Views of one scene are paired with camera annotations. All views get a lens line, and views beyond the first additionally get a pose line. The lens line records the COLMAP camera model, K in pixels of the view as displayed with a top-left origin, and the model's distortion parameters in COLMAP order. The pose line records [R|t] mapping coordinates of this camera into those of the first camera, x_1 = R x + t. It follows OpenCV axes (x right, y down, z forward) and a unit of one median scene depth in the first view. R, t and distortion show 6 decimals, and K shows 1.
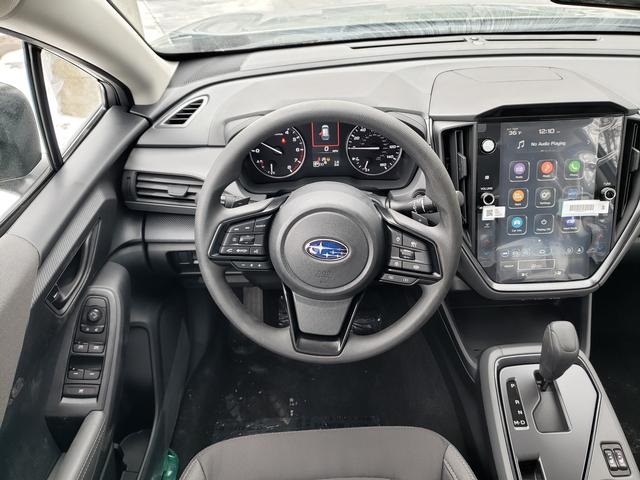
lens RADIAL K [[489.3, 0, 323.9], [0, 489.3, 240.2], [0, 0, 1]] dist [0.014887, -0.005849]
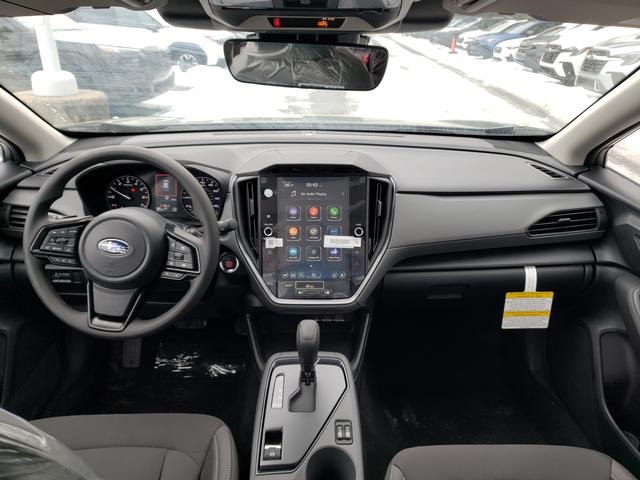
lens RADIAL K [[489.3, 0, 316.8], [0, 489.3, 236.8], [0, 0, 1]] dist [0.014887, -0.005849]
pose [[0.999198, 0.039038, 0.008890, 0.457734], [-0.035780, 0.970293, -0.239273, 0.245173], [-0.017967, 0.238764, 0.970912, -0.295589]]
